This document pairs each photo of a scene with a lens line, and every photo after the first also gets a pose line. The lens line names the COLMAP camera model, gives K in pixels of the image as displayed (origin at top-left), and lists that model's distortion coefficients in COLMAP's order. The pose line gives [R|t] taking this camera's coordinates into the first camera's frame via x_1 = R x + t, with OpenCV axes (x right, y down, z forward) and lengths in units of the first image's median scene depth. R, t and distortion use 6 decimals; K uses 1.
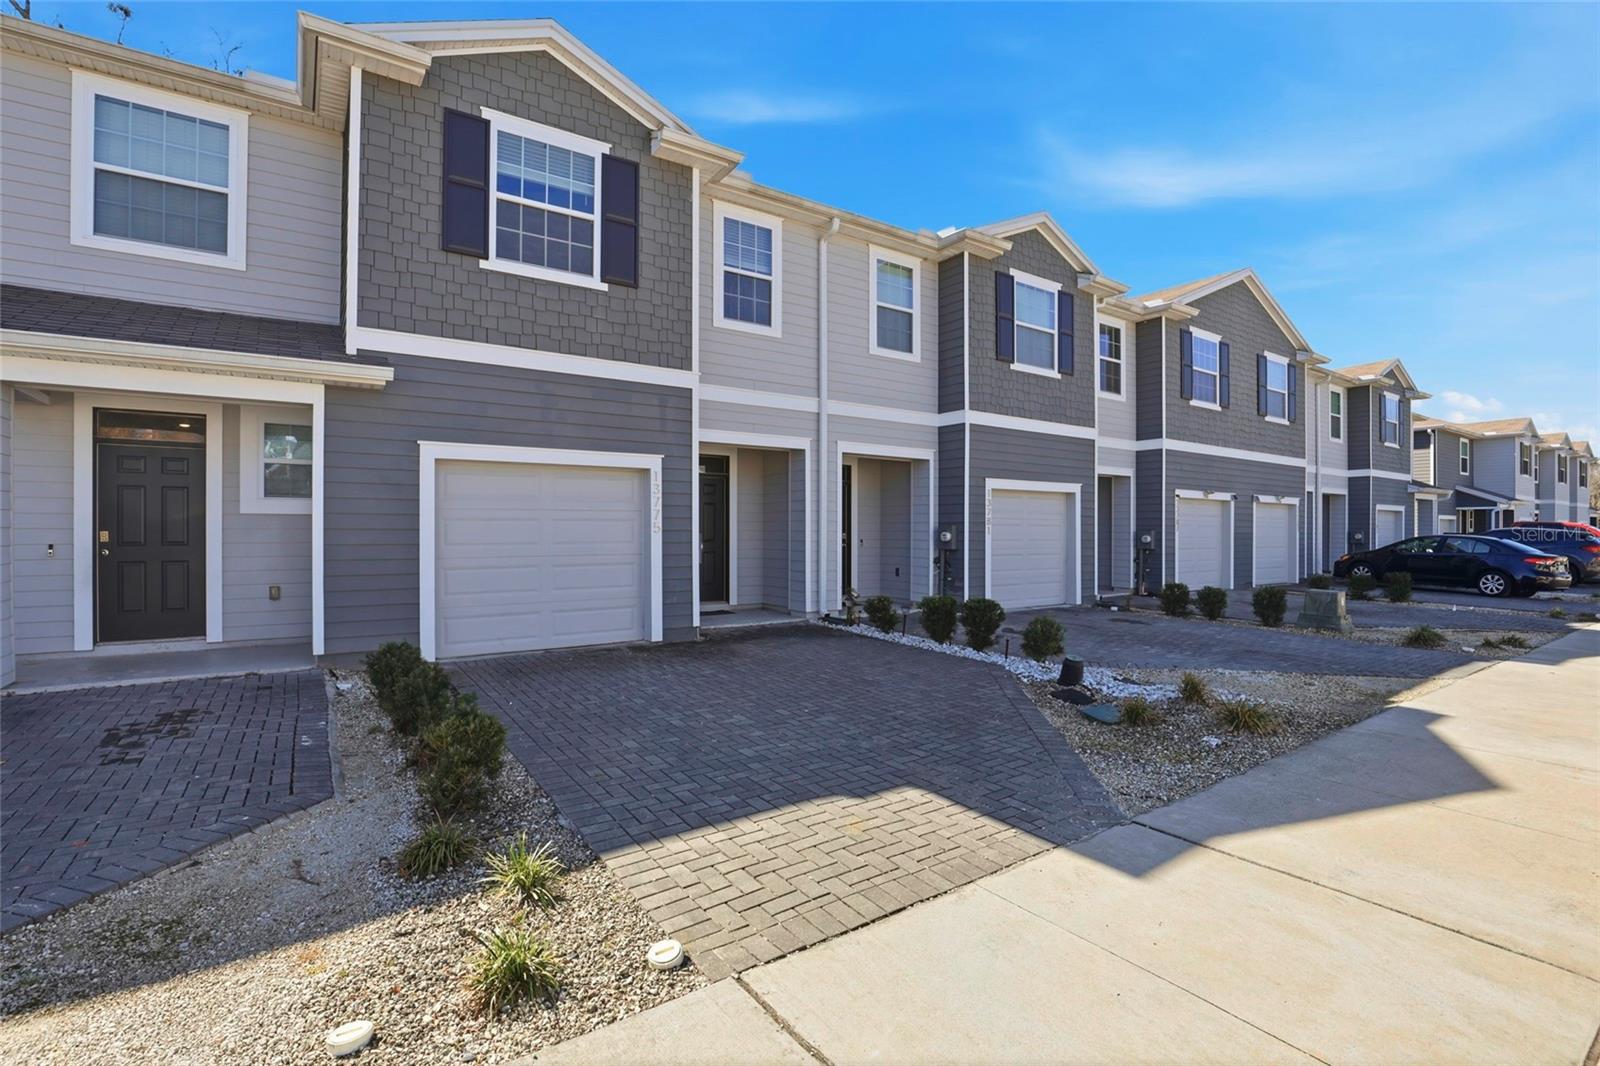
lens RADIAL K [[740.2, 0, 793.0], [0, 740.2, 530.7], [0, 0, 1]] dist [-0.033220, 0.004432]
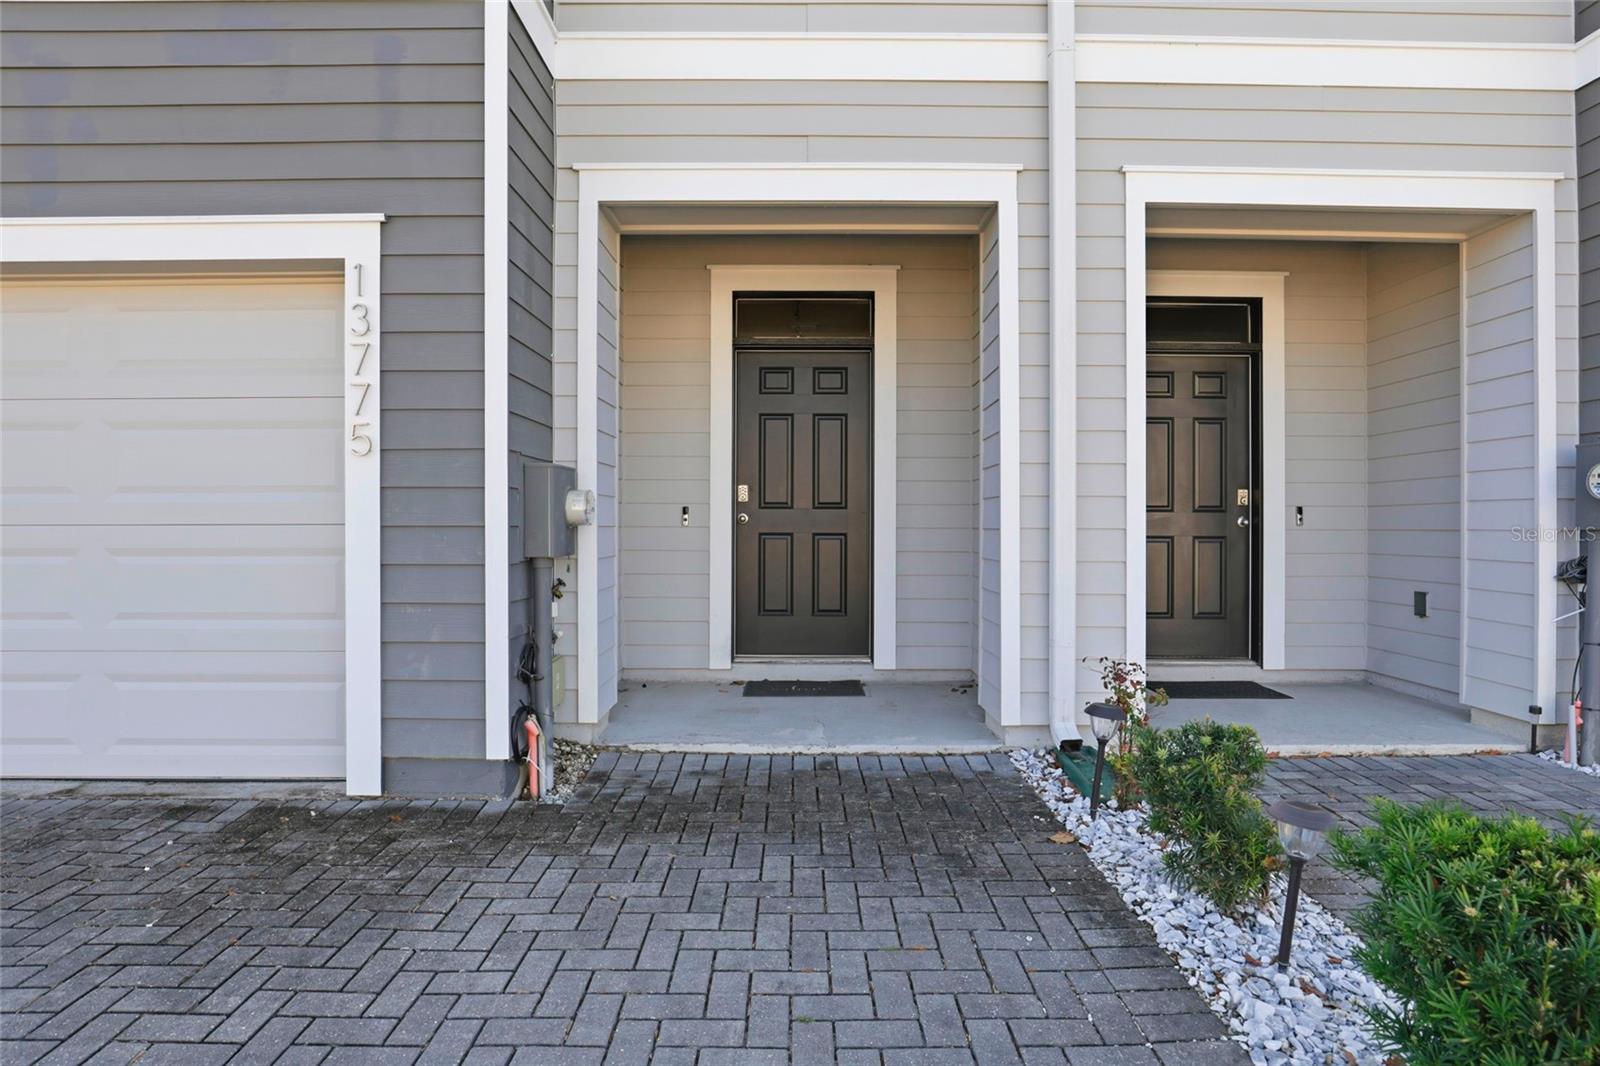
lens RADIAL K [[816.4, 0, 810.0], [0, 816.4, 521.7], [0, 0, 1]] dist [-0.021775, 0.000224]
pose [[0.828158, 0.000675, -0.560495, 0.142176], [-0.003106, 0.999989, -0.003385, 0.025873], [0.560486, 0.004544, 0.828151, 0.668365]]
